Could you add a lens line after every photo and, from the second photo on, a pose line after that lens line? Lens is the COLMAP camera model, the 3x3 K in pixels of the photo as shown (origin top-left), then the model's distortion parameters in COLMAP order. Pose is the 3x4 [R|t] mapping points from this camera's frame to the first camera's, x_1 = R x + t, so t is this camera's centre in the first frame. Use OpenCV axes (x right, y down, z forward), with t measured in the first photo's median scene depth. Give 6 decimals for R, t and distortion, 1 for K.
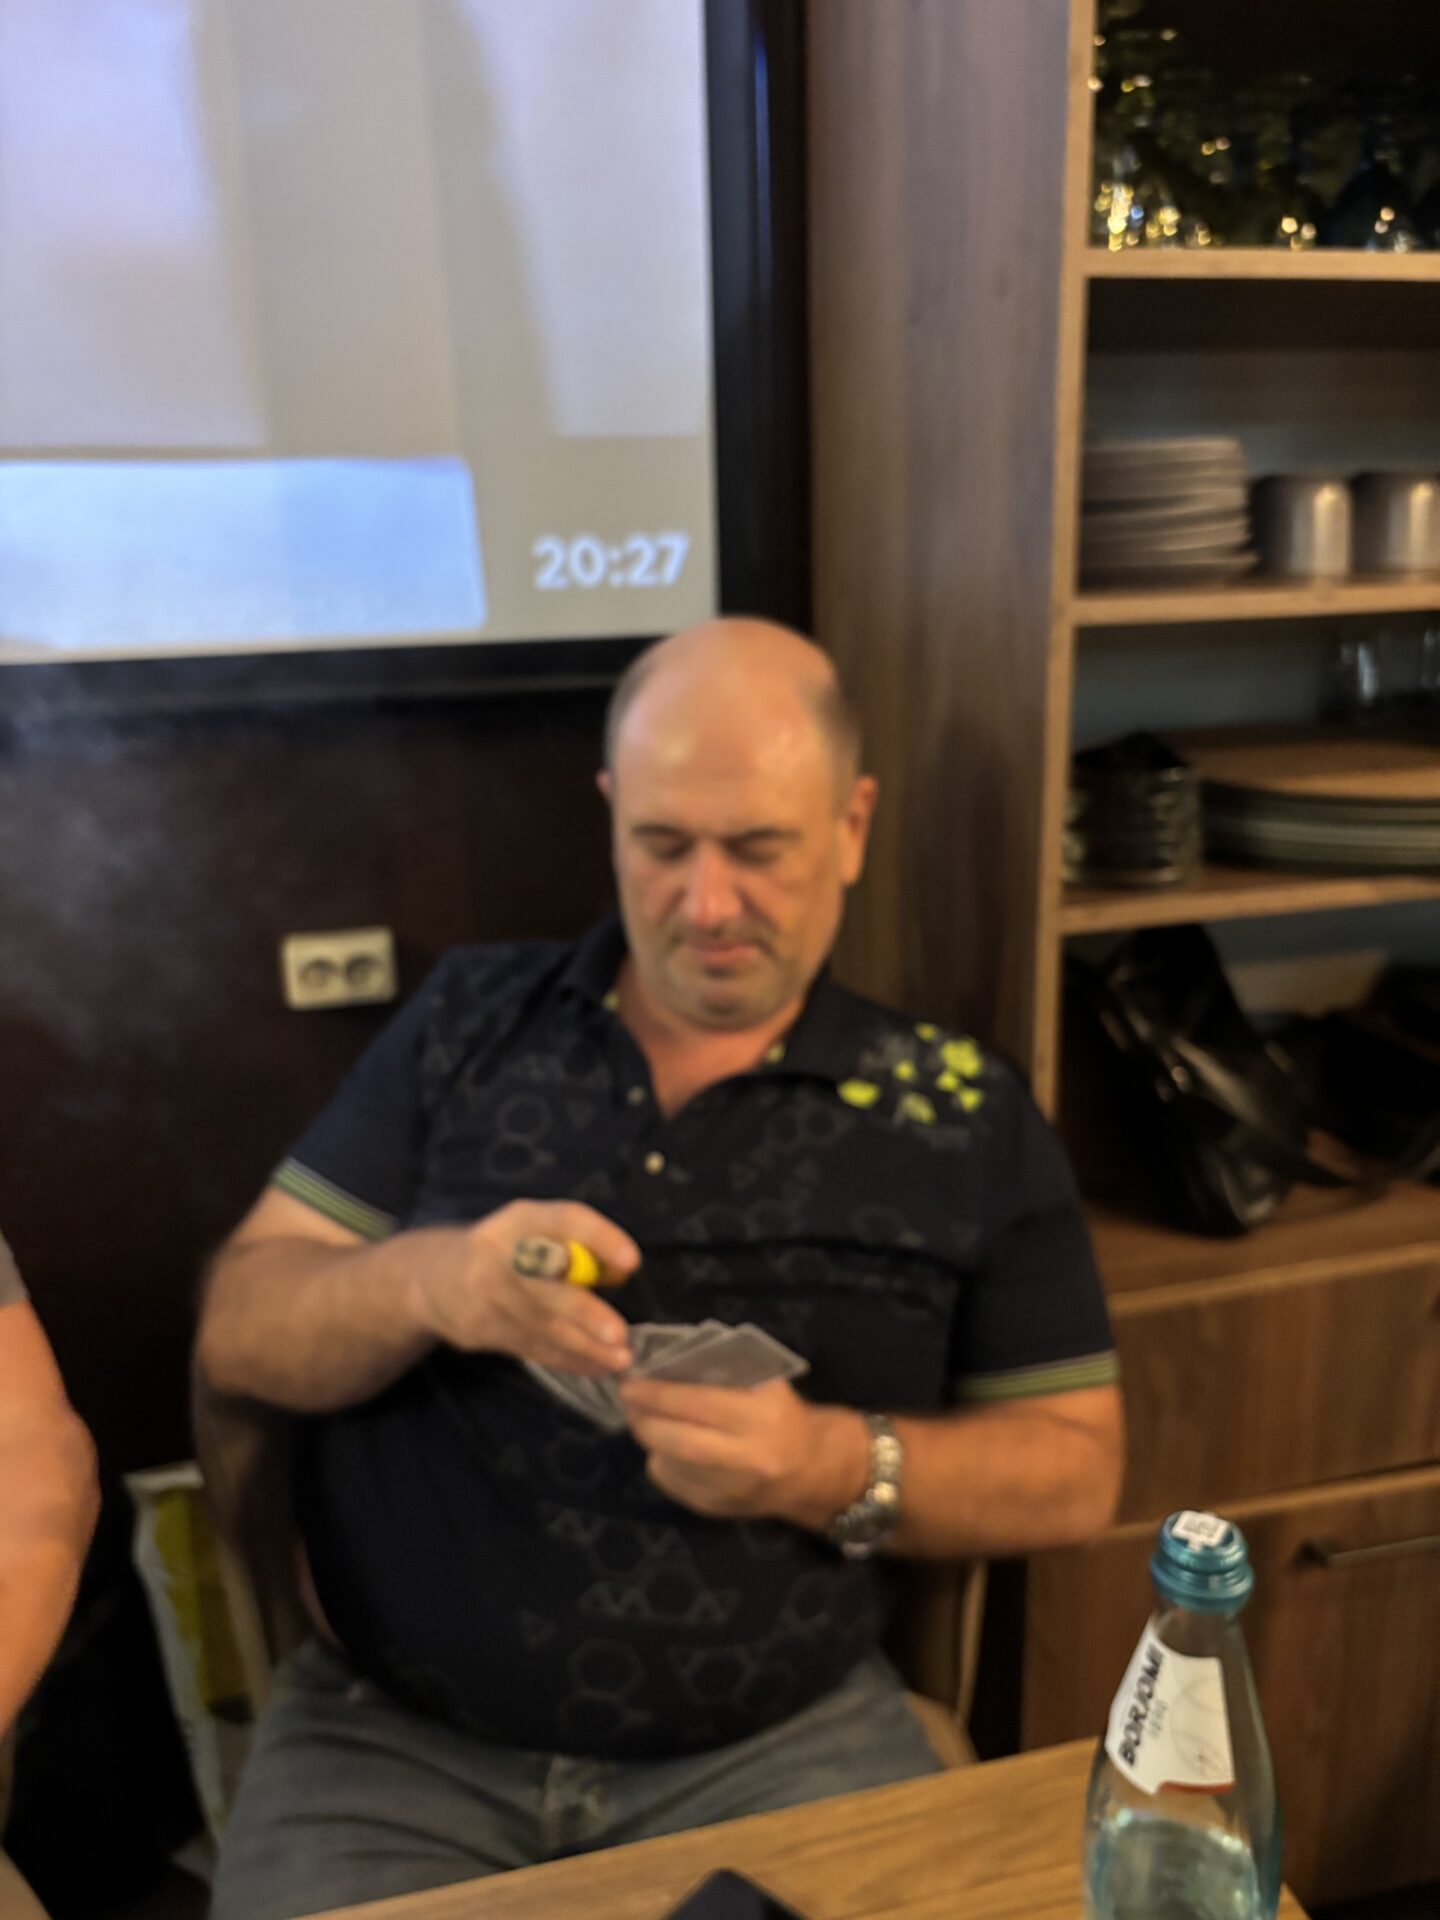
lens RADIAL K [[1598.7, 0, 720.0], [0, 1598.7, 960.0], [0, 0, 1]] dist [0.116513, -0.086441]
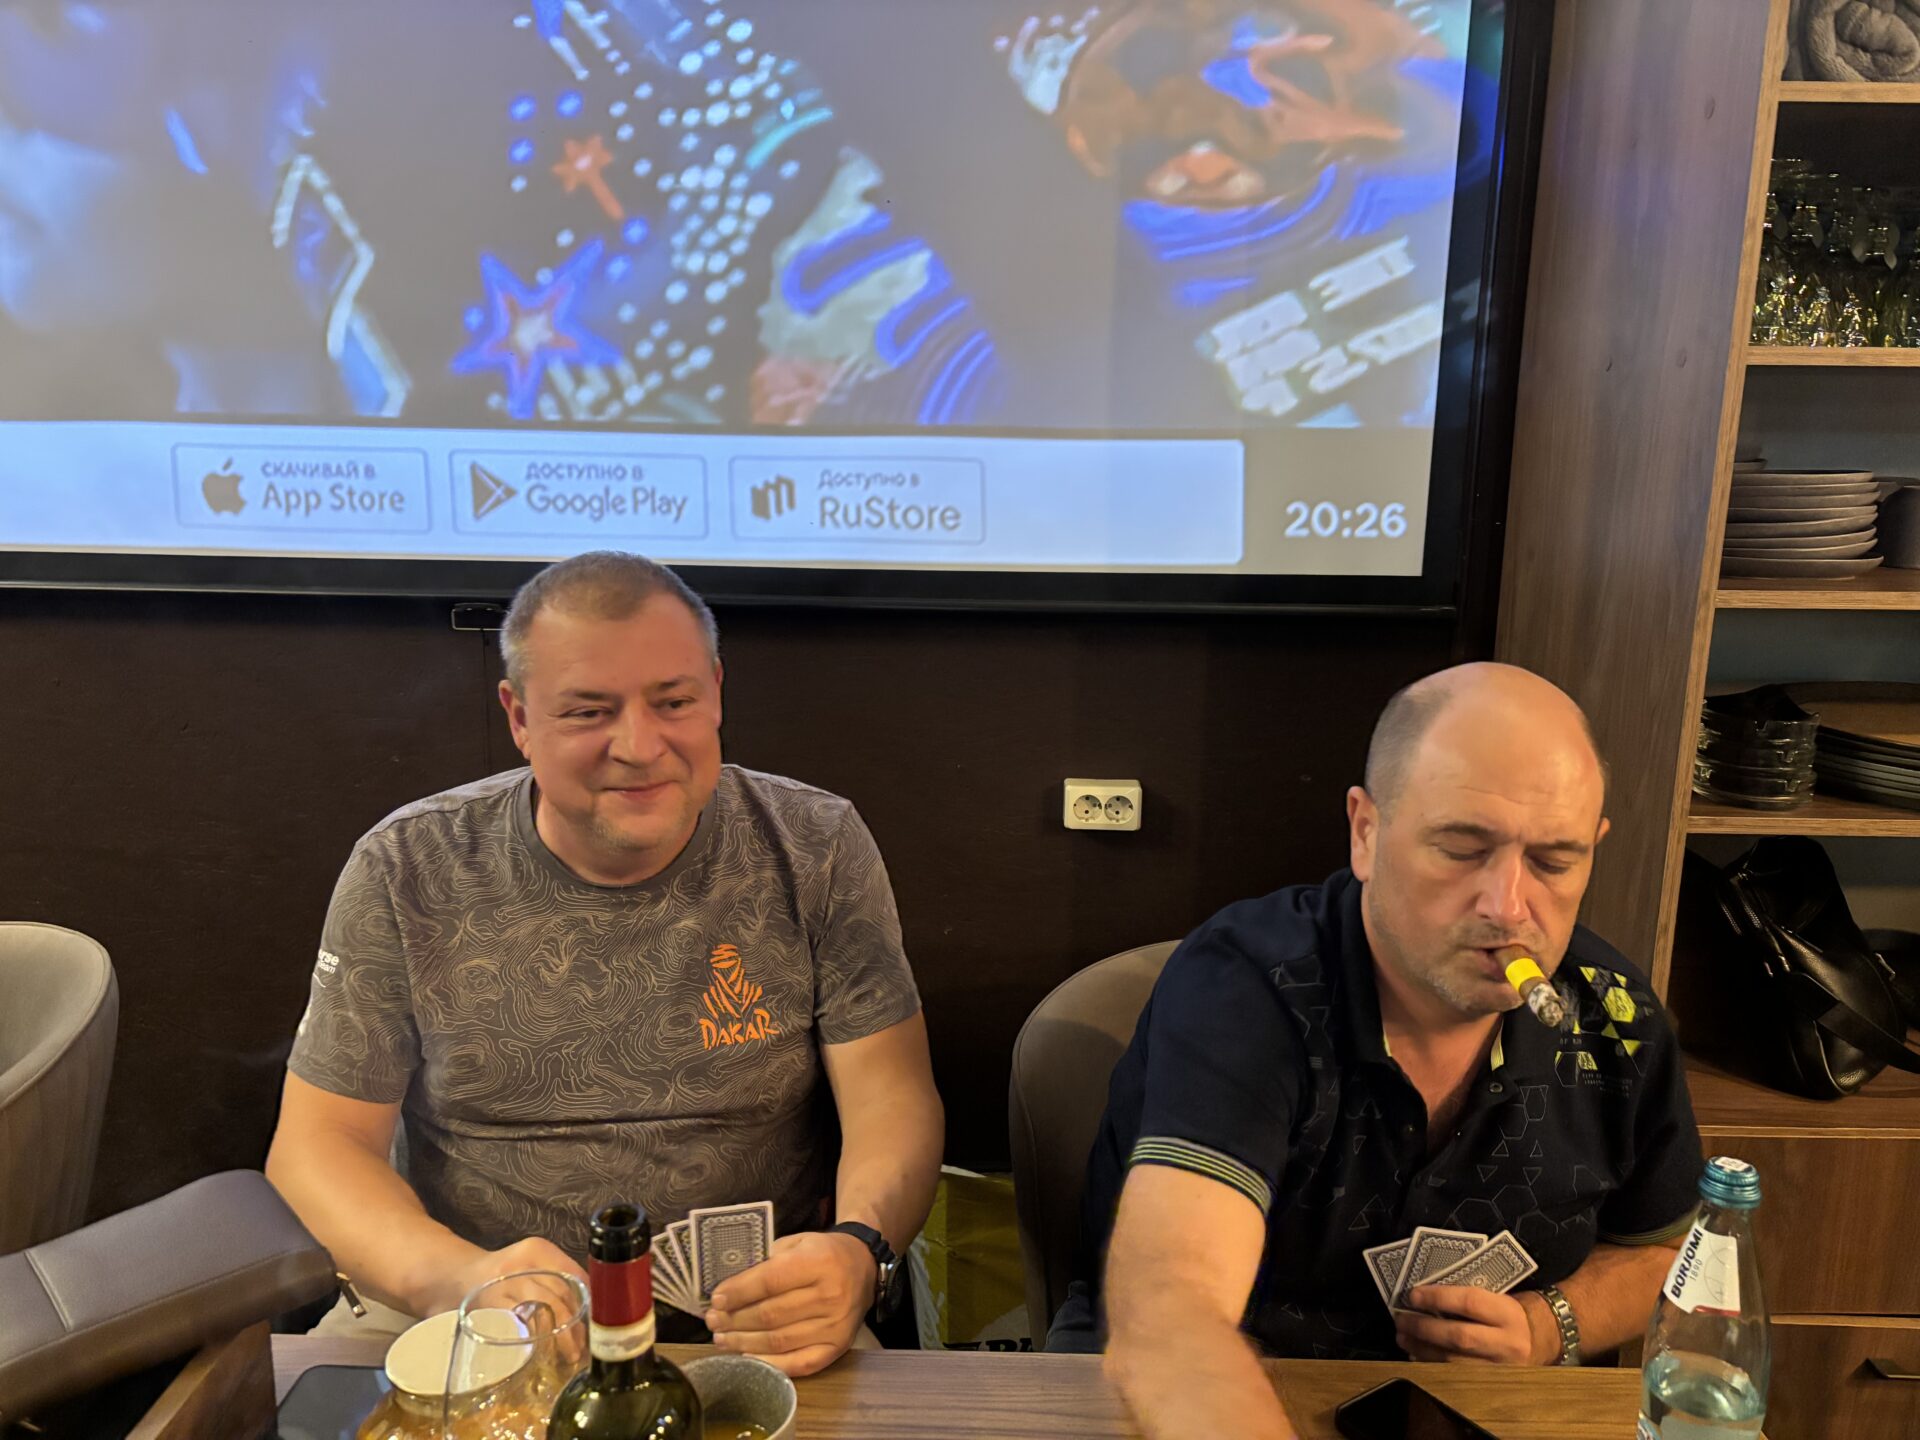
lens RADIAL K [[1598.7, 0, 961.0], [0, 1598.7, 740.3], [0, 0, 1]] dist [0.116513, -0.086441]
pose [[0.970071, 0.093768, -0.223988, -0.070854], [-0.105761, 0.993498, -0.042136, 0.025888], [0.218581, 0.064564, 0.973681, -0.418315]]
